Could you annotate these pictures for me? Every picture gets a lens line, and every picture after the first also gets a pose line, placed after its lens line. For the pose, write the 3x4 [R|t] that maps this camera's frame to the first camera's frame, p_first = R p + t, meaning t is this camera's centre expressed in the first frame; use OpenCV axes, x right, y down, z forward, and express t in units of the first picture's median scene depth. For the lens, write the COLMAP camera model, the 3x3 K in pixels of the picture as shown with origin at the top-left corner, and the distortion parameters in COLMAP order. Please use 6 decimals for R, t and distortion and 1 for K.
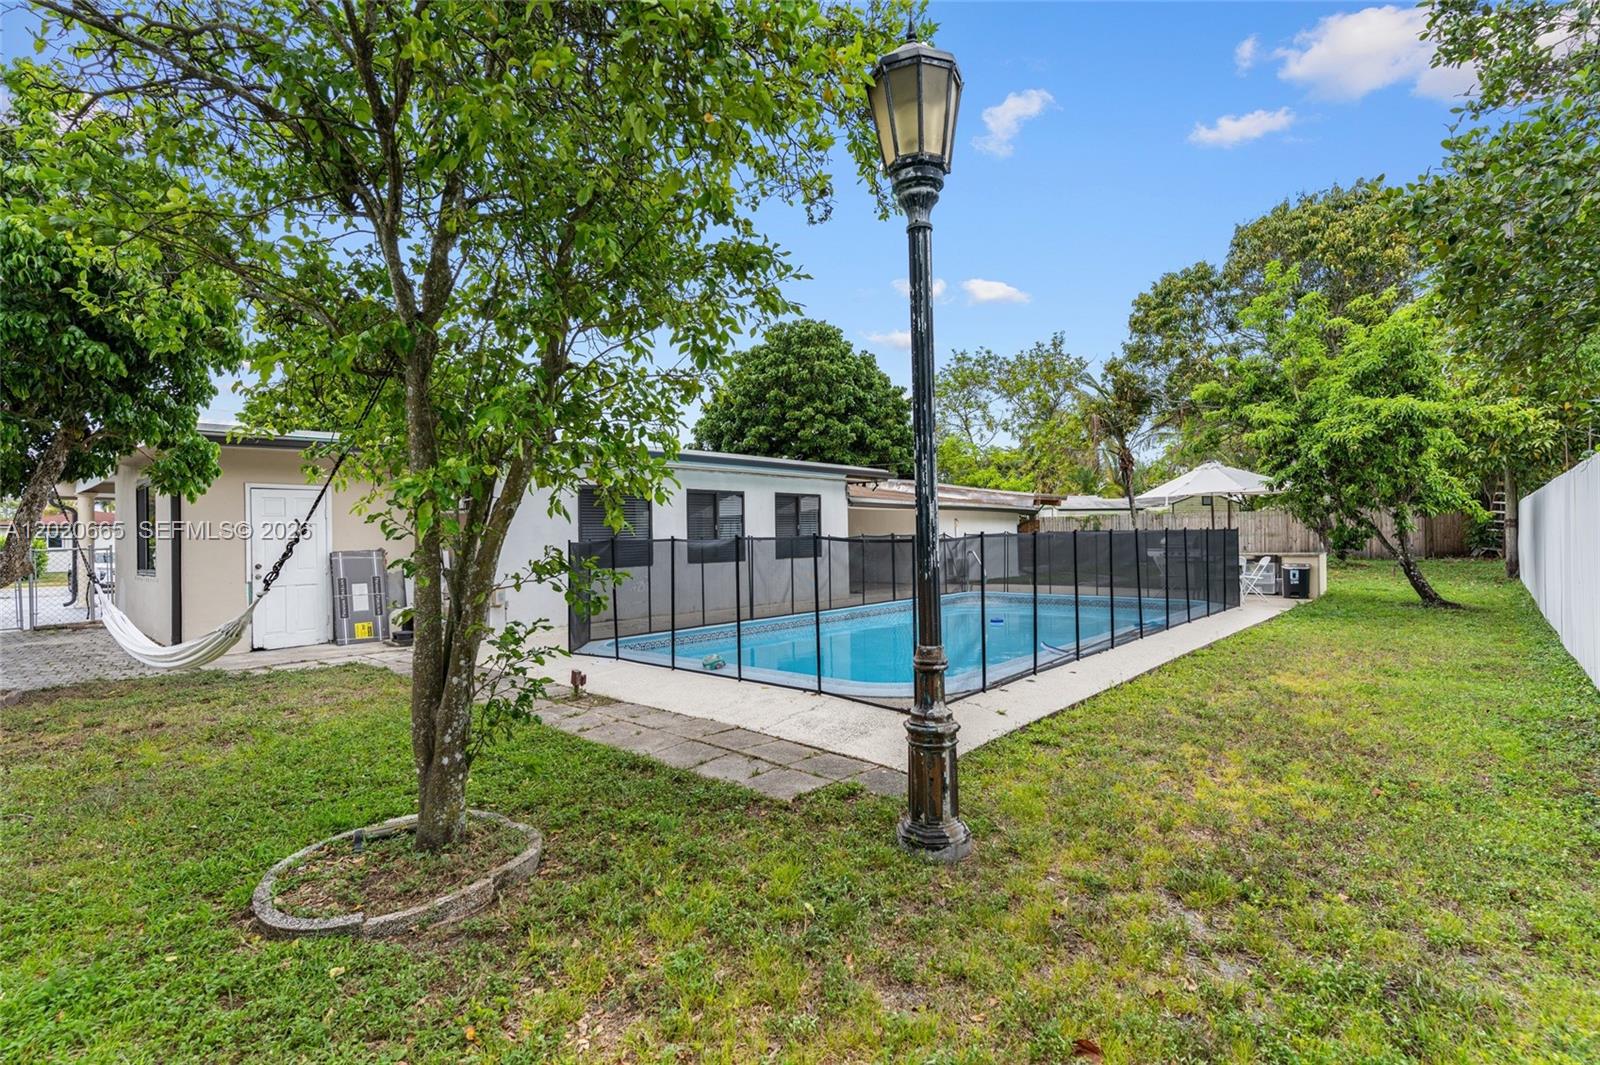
lens RADIAL K [[750.9, 0, 800.0], [0, 750.9, 532.5], [0, 0, 1]] dist [-0.000009, 0.000057]
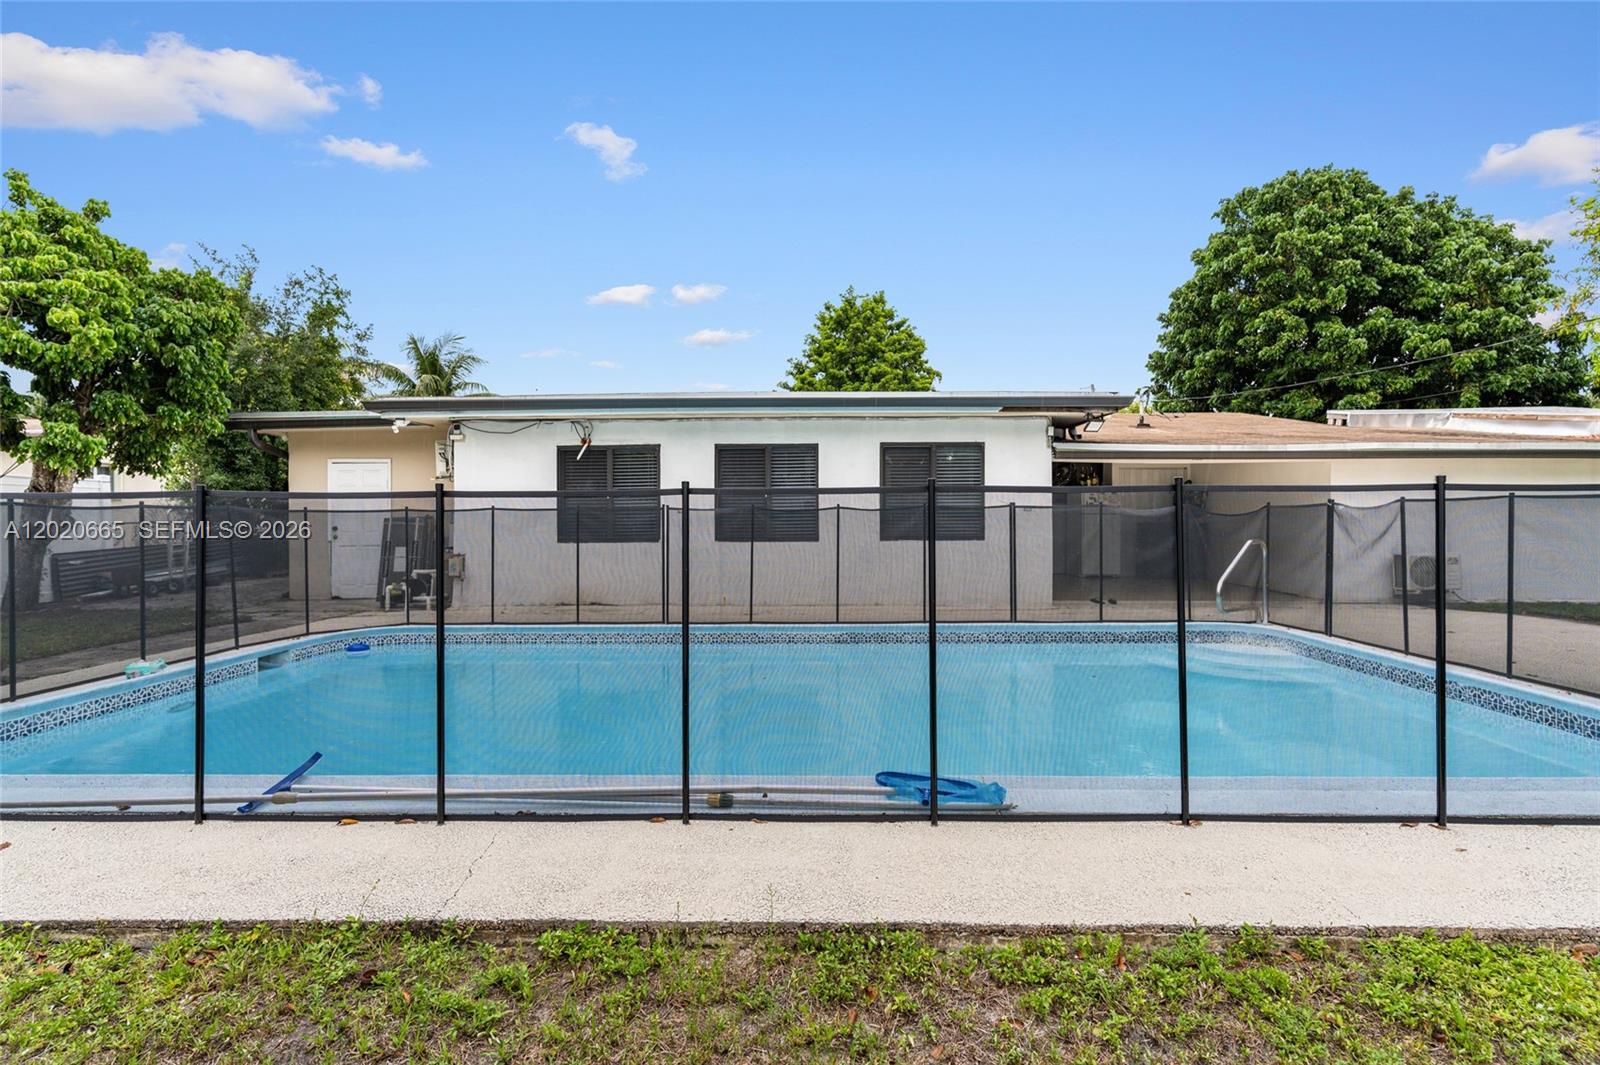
lens RADIAL K [[750.9, 0, 800.0], [0, 750.9, 532.5], [0, 0, 1]] dist [-0.000009, 0.000057]
pose [[0.671780, 0.036772, -0.739838, 0.363582], [-0.004418, 0.998948, 0.045639, -0.000716], [0.740738, -0.027391, 0.671236, 0.406596]]
